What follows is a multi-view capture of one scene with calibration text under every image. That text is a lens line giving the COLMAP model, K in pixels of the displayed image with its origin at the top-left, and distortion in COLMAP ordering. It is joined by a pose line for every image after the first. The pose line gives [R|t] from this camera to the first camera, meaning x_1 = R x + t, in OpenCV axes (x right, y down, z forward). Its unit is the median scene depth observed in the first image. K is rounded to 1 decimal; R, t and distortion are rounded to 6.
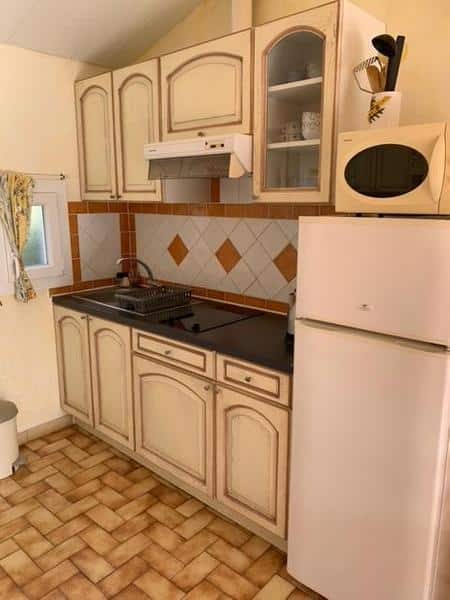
lens RADIAL K [[471.9, 0, 226.0], [0, 471.9, 291.7], [0, 0, 1]] dist [0.013385, 0.000733]
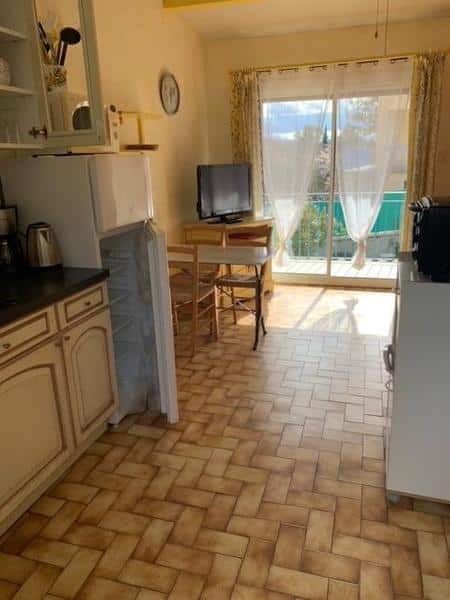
lens RADIAL K [[471.9, 0, 226.0], [0, 471.9, 291.7], [0, 0, 1]] dist [0.013385, 0.000733]
pose [[-0.425903, -0.236037, 0.873438, -0.882040], [0.210703, 0.912953, 0.349458, -0.138894], [-0.879893, 0.332871, -0.339096, 0.873500]]
